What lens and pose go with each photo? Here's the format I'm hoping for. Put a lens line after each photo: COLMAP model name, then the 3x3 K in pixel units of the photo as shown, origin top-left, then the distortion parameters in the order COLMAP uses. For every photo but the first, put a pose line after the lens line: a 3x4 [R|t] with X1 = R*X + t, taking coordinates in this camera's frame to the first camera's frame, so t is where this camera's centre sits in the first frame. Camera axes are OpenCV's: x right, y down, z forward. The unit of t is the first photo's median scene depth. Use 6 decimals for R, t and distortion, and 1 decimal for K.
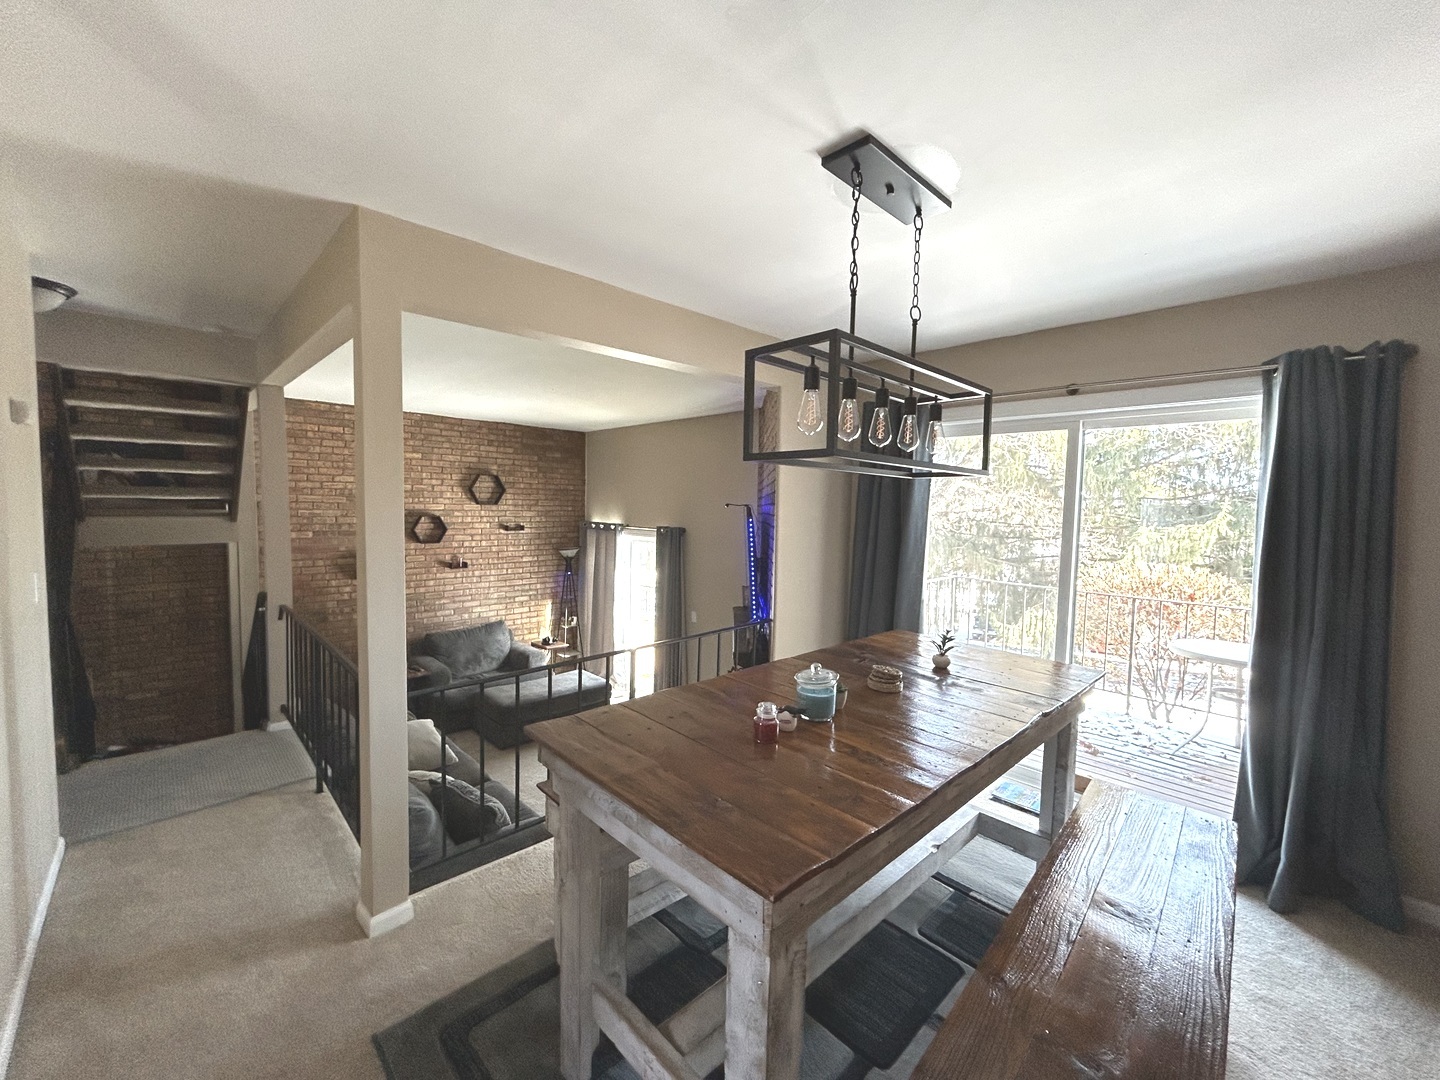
lens RADIAL K [[580.7, 0, 723.1], [0, 580.7, 538.8], [0, 0, 1]] dist [-0.001553, 0.000358]
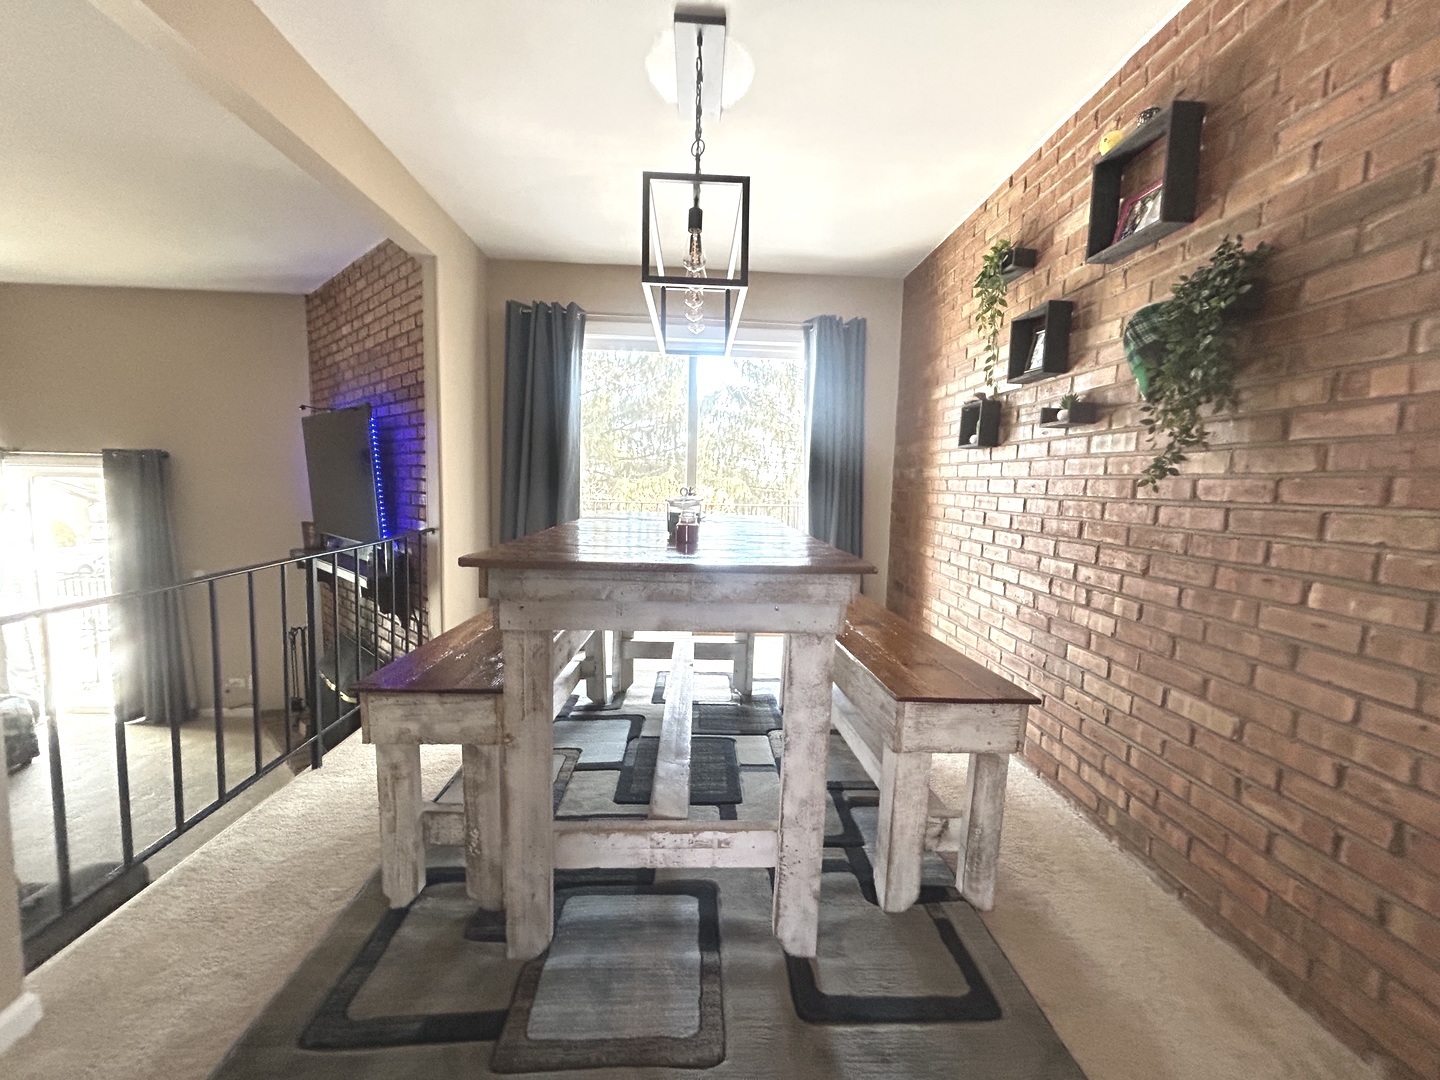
lens RADIAL K [[580.7, 0, 723.1], [0, 580.7, 538.8], [0, 0, 1]] dist [-0.001553, 0.000358]
pose [[0.653674, -0.078589, 0.752685, -0.222098], [0.037884, 0.996744, 0.071171, 0.082855], [-0.755828, -0.018008, 0.654523, 0.065294]]
